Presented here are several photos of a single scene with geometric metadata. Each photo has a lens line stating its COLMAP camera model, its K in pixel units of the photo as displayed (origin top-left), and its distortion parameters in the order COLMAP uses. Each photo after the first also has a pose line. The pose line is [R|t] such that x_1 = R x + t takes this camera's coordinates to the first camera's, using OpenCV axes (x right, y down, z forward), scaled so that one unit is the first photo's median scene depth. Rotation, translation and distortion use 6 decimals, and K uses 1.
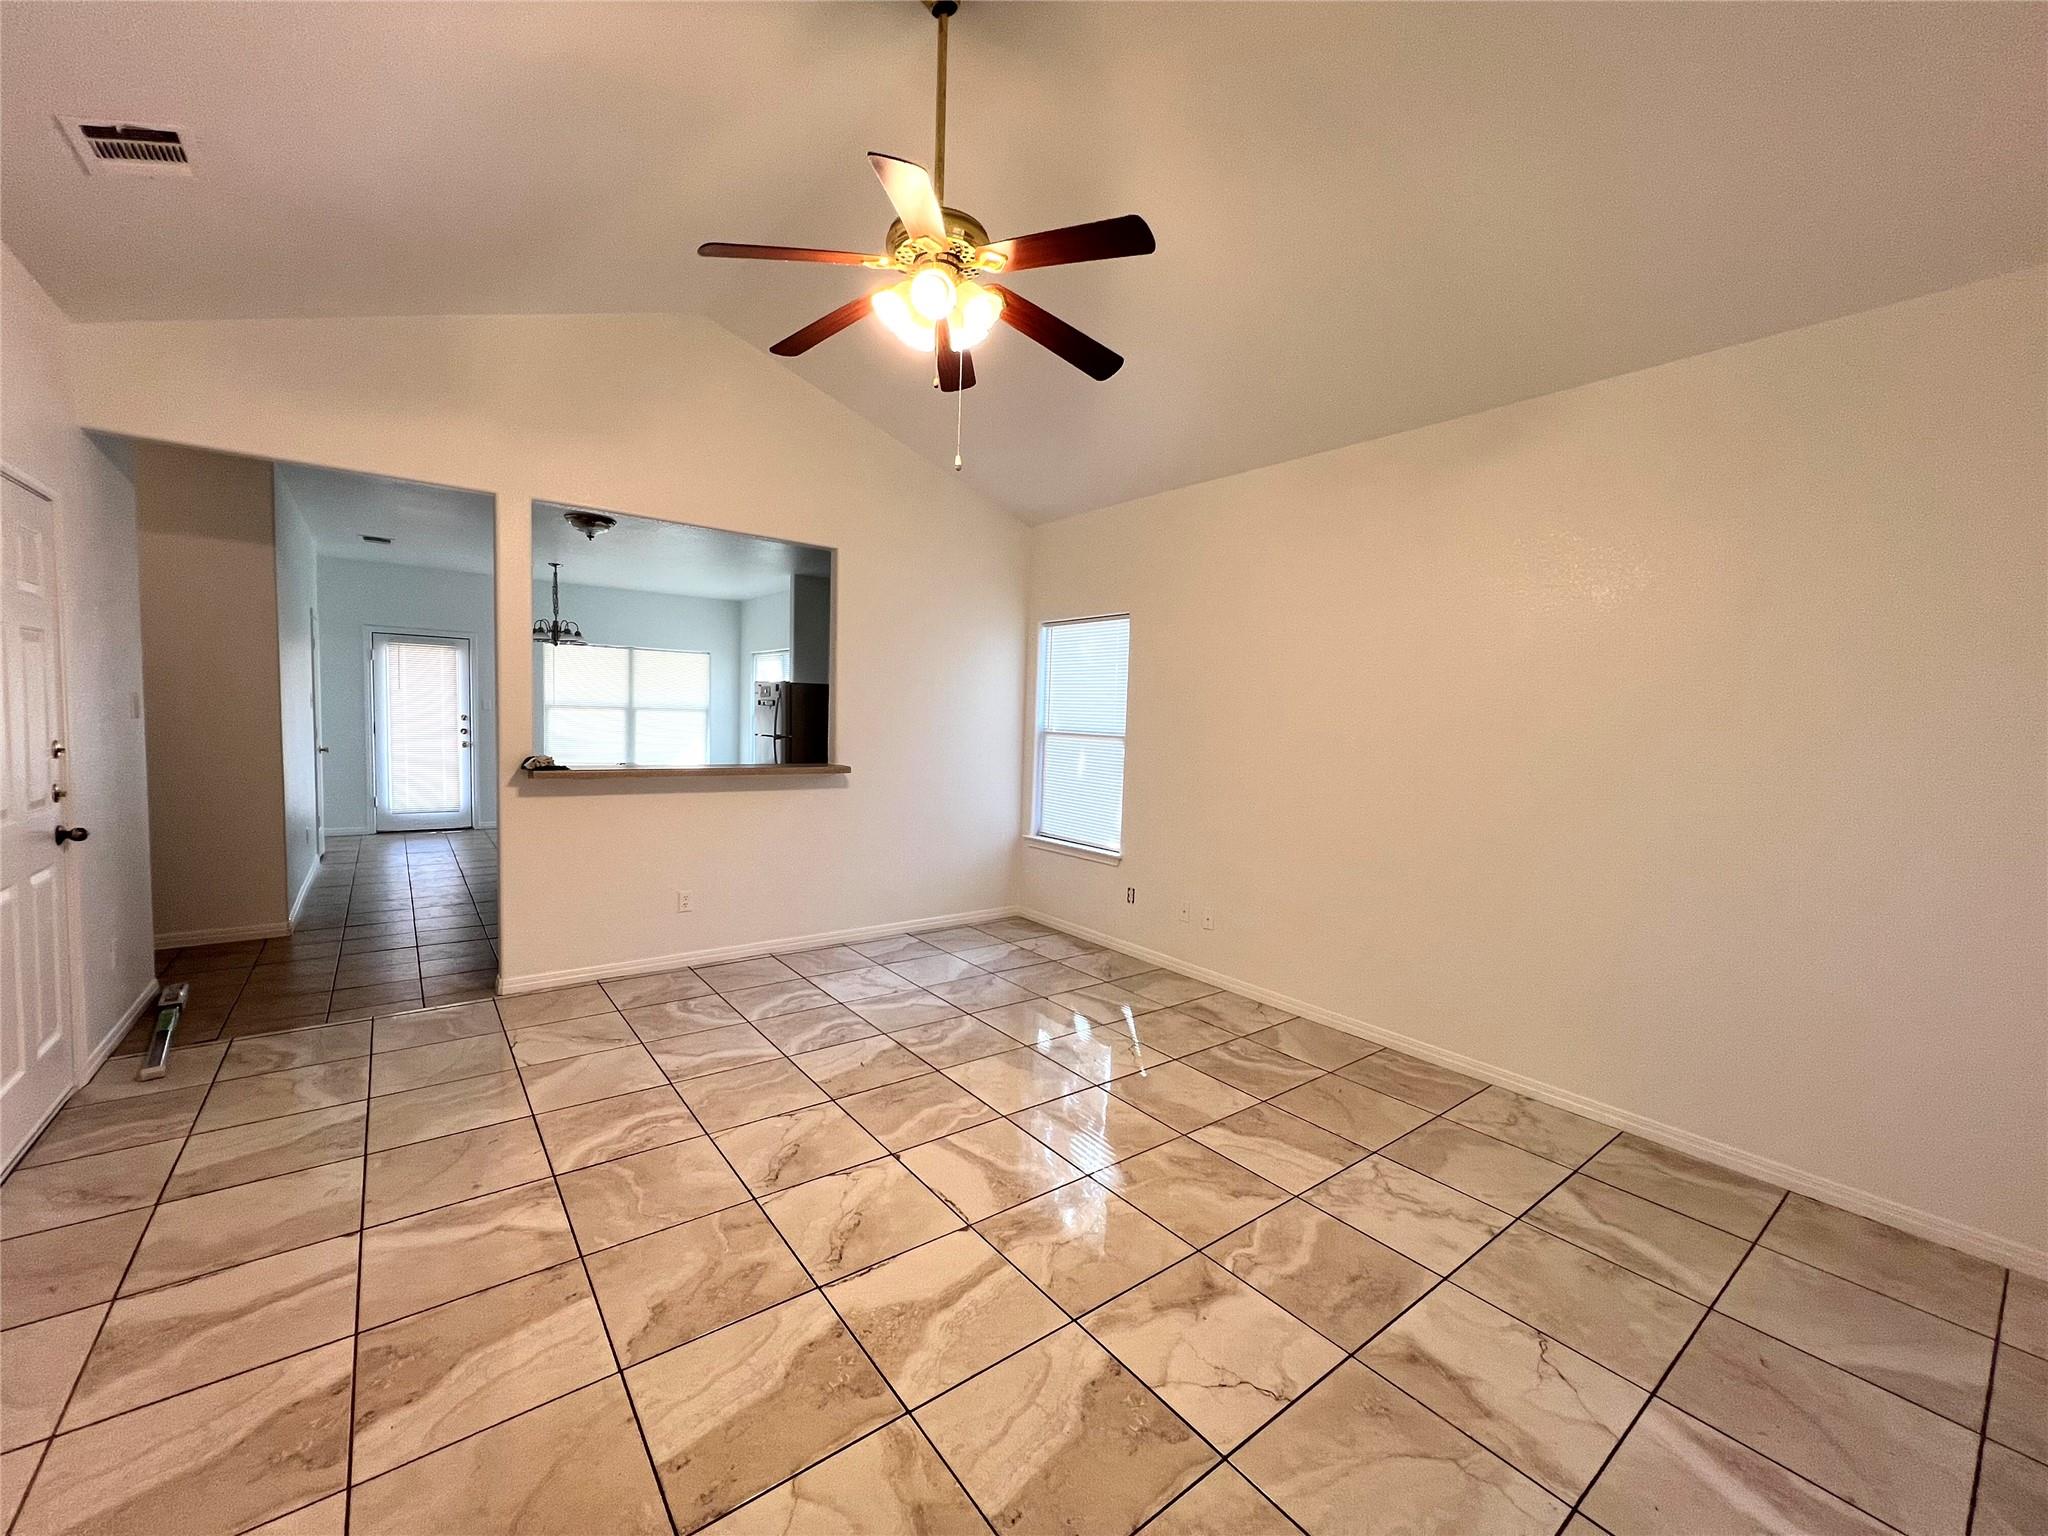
lens RADIAL K [[818.8, 0, 1027.5], [0, 818.8, 771.5], [0, 0, 1]] dist [0.004304, 0.000588]
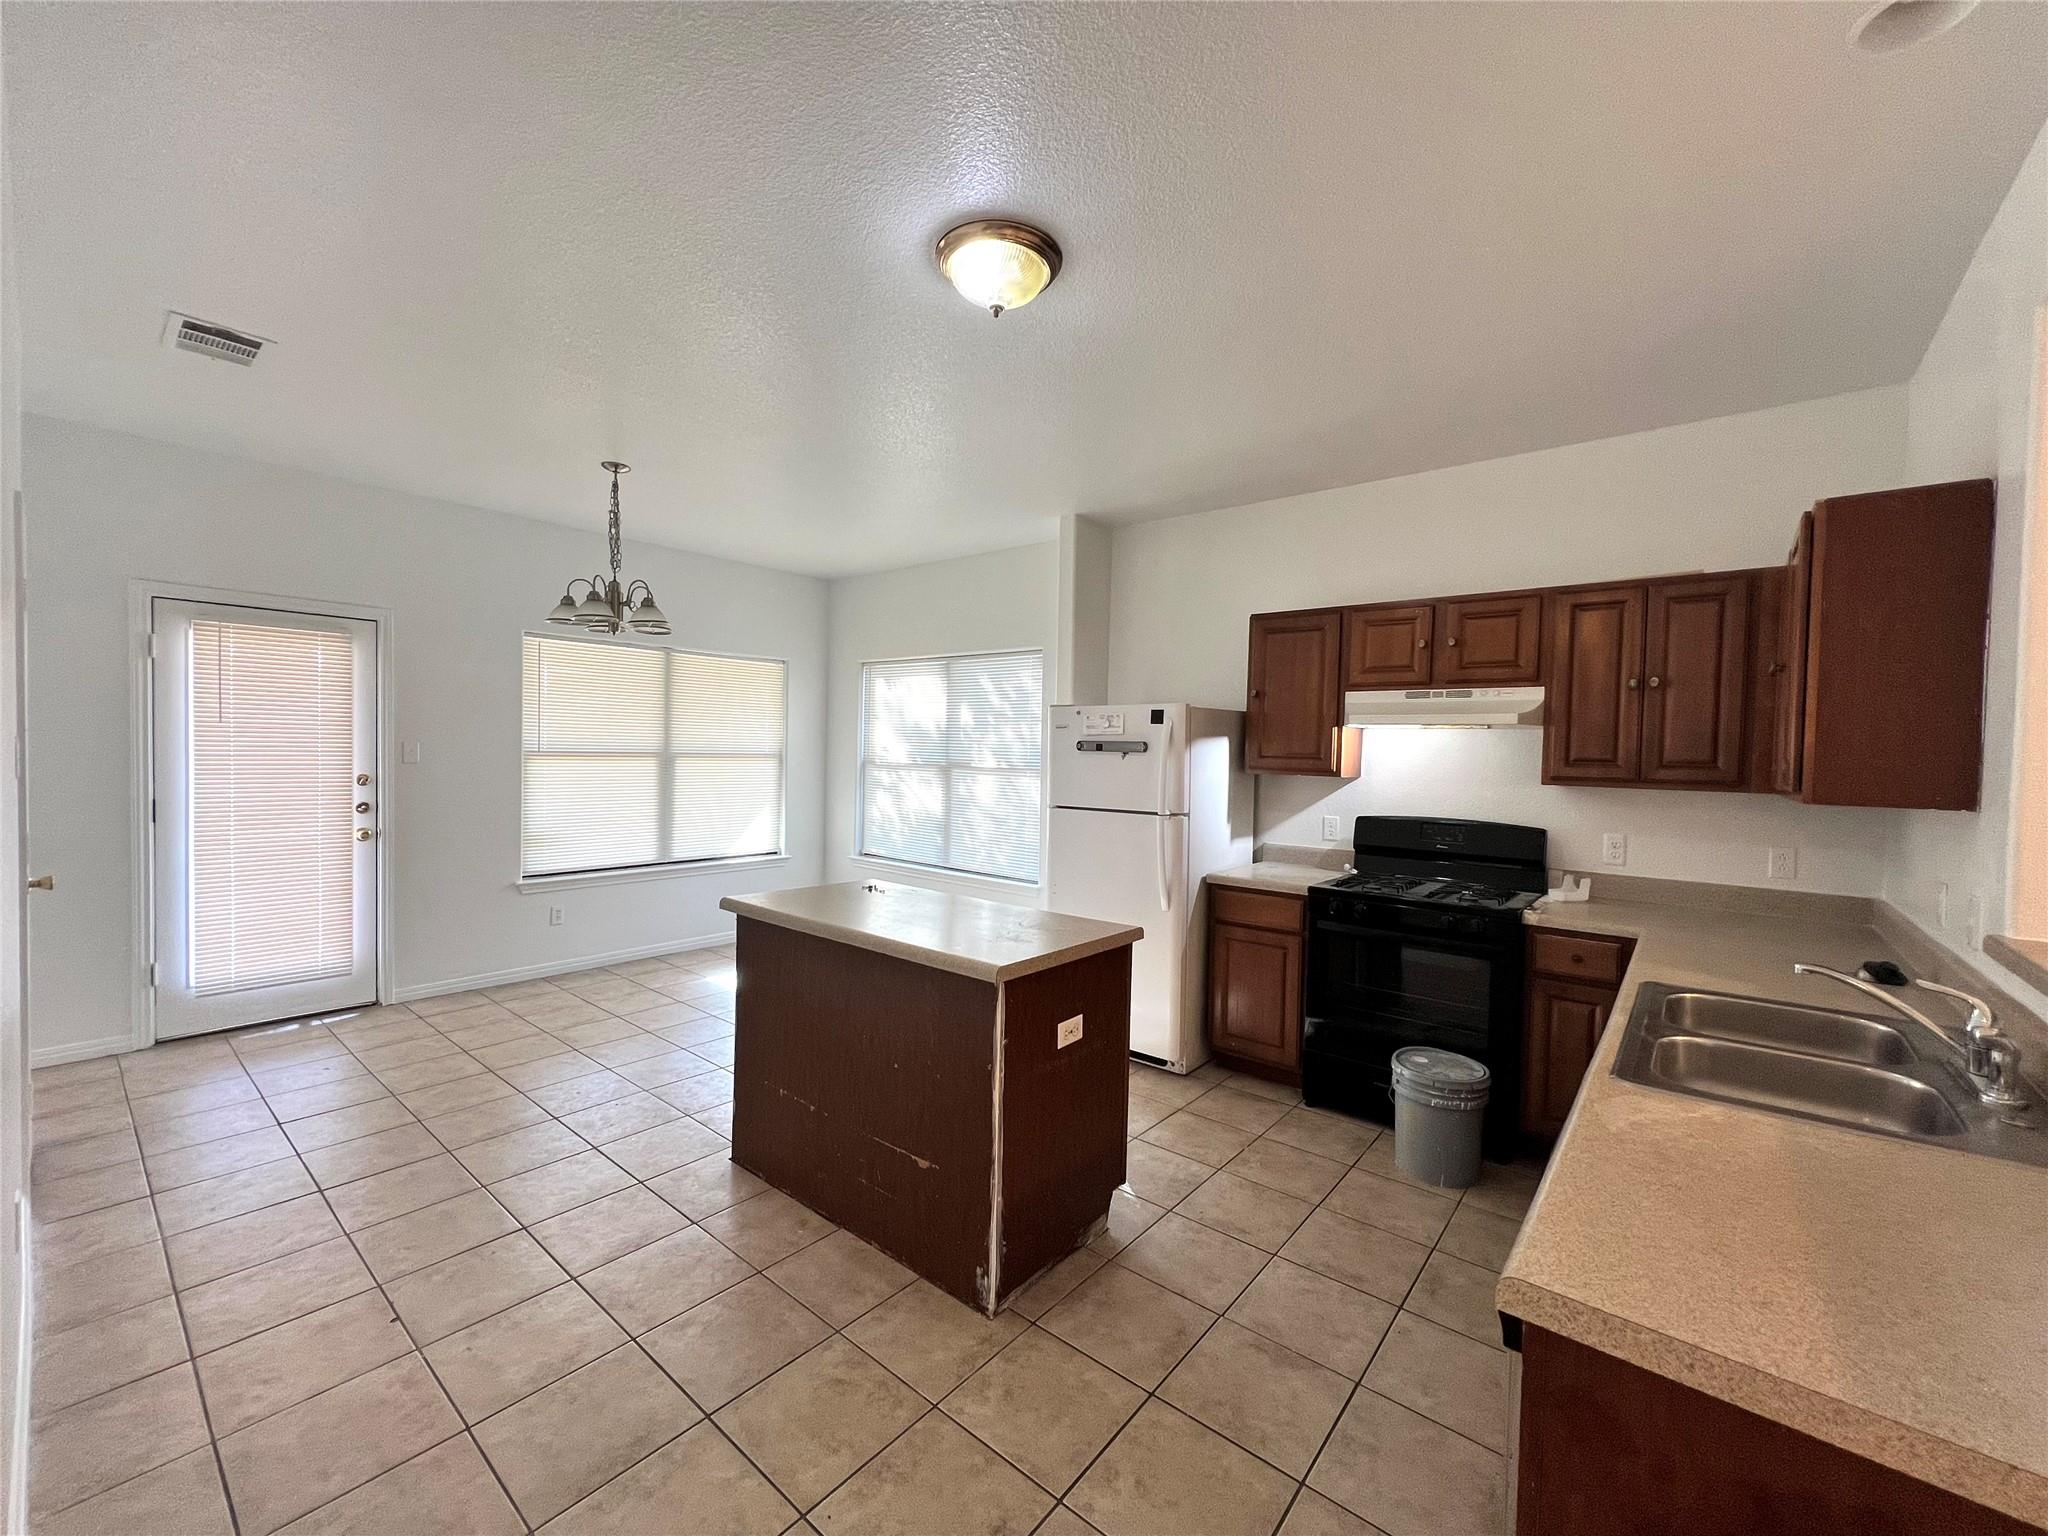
lens RADIAL K [[818.7, 0, 1030.8], [0, 818.7, 768.7], [0, 0, 1]] dist [-0.003792, -0.000112]
pose [[0.977361, -0.013026, 0.211179, -0.976365], [0.022333, 0.998879, -0.041747, -0.104985], [-0.210398, 0.045518, 0.976555, 1.073636]]
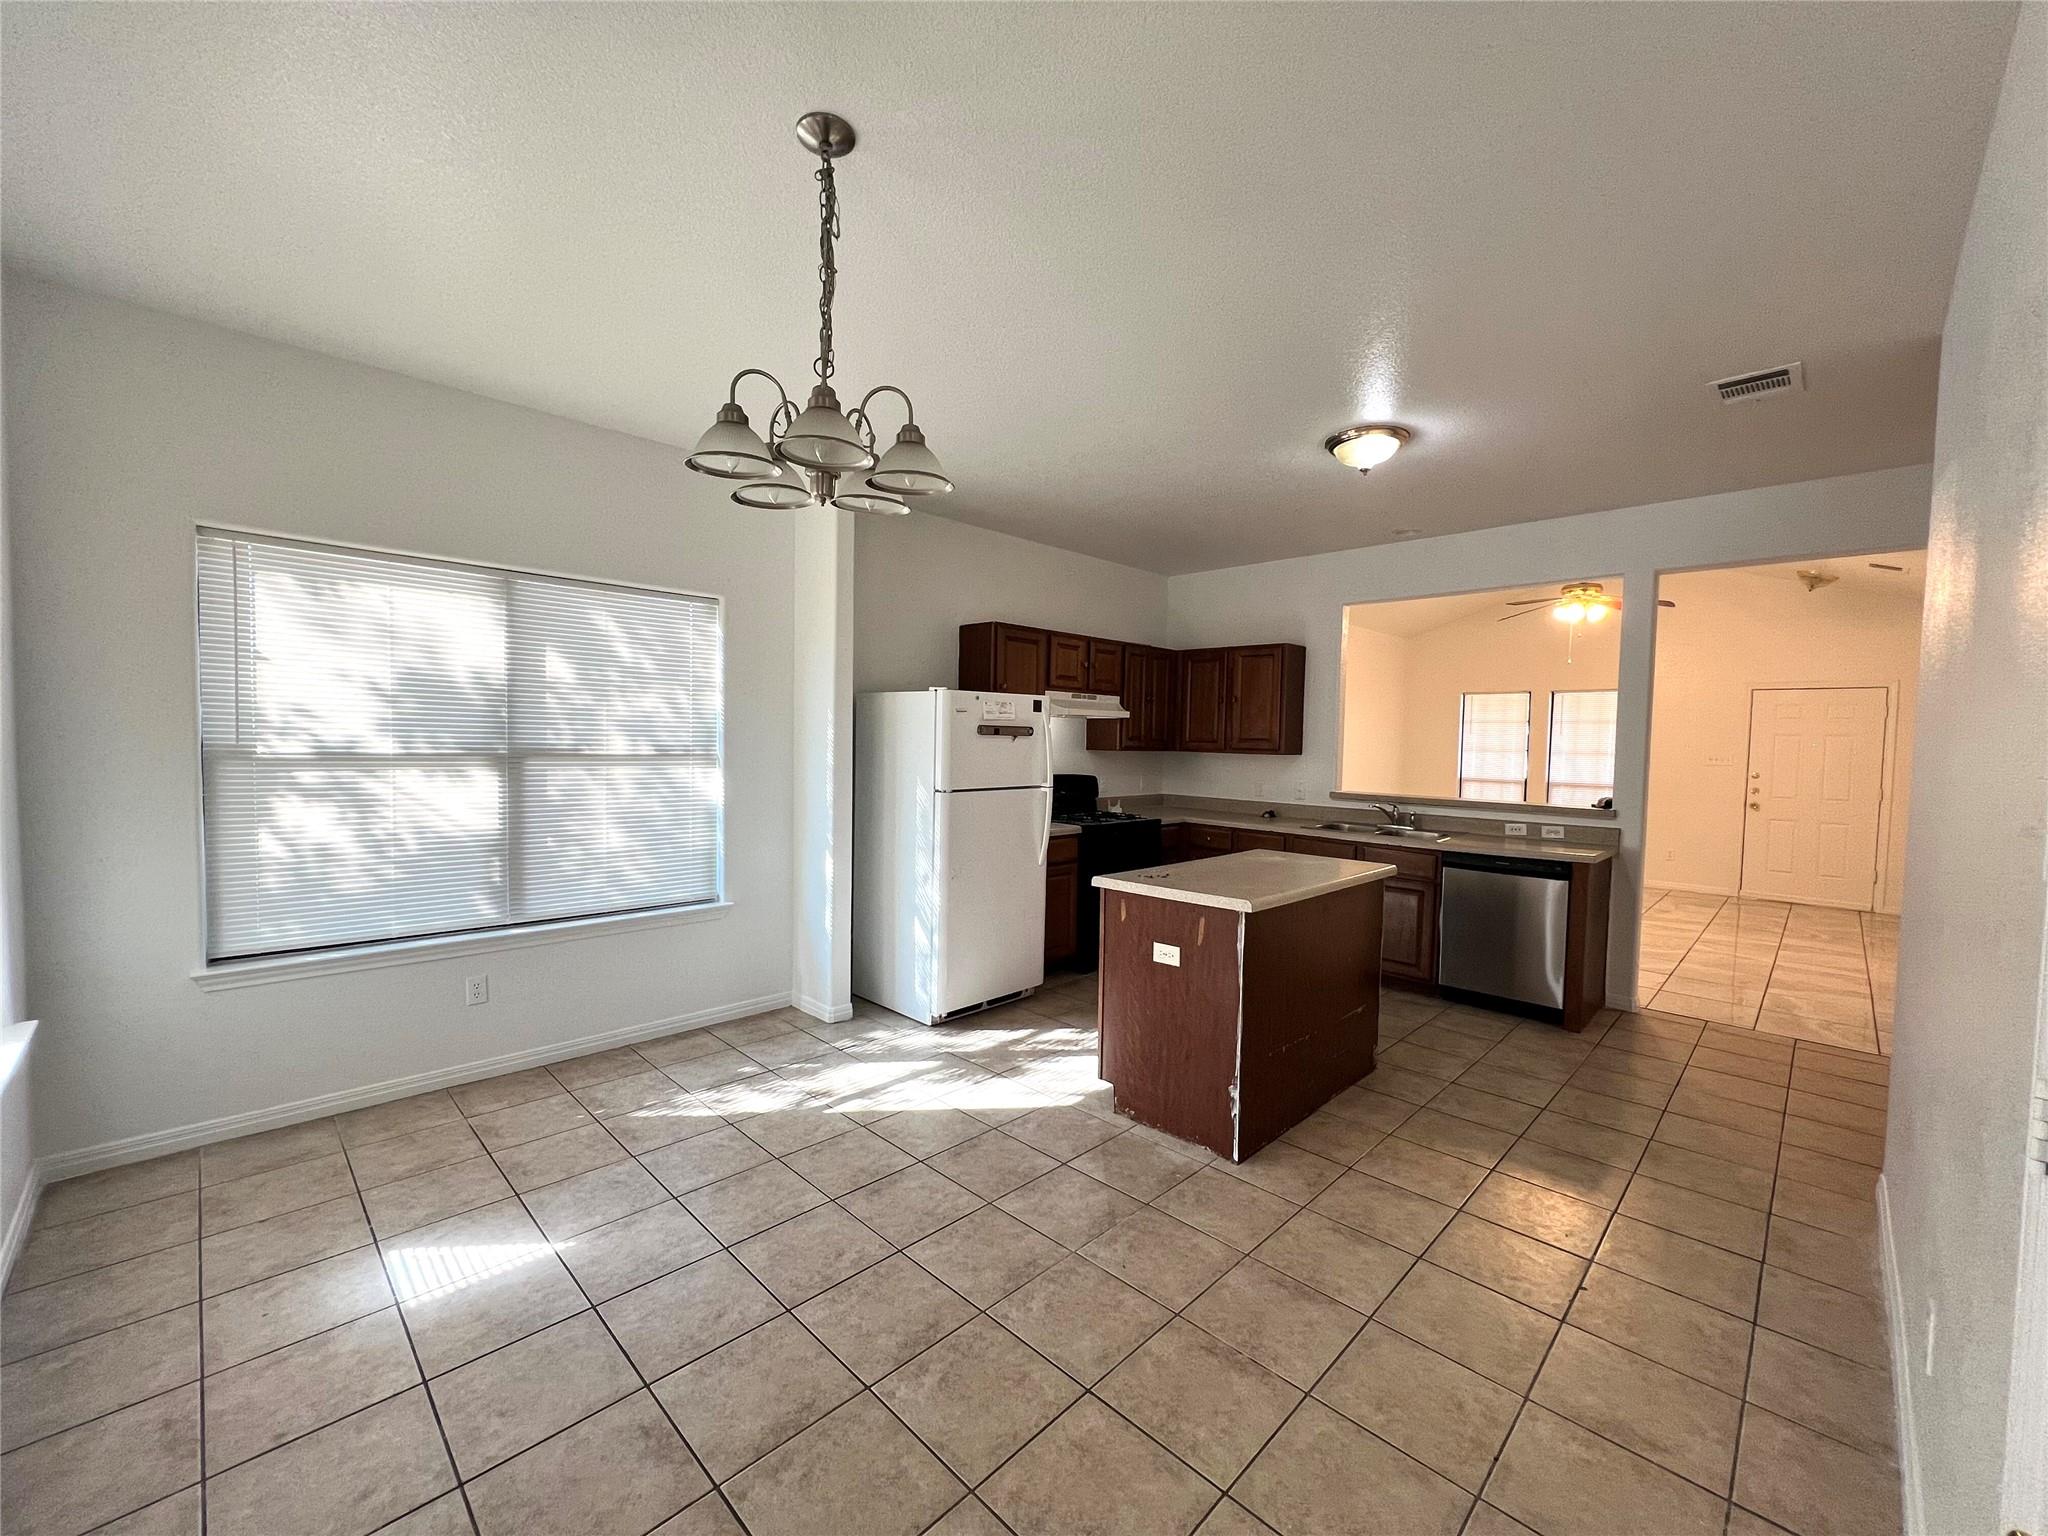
lens RADIAL K [[818.8, 0, 1023.3], [0, 818.8, 769.5], [0, 0, 1]] dist [0.004304, 0.000588]
pose [[-0.121820, -0.078610, 0.989434, -1.675973], [0.034773, 0.995909, 0.083406, -0.197645], [-0.991943, 0.044566, -0.118588, 2.009127]]
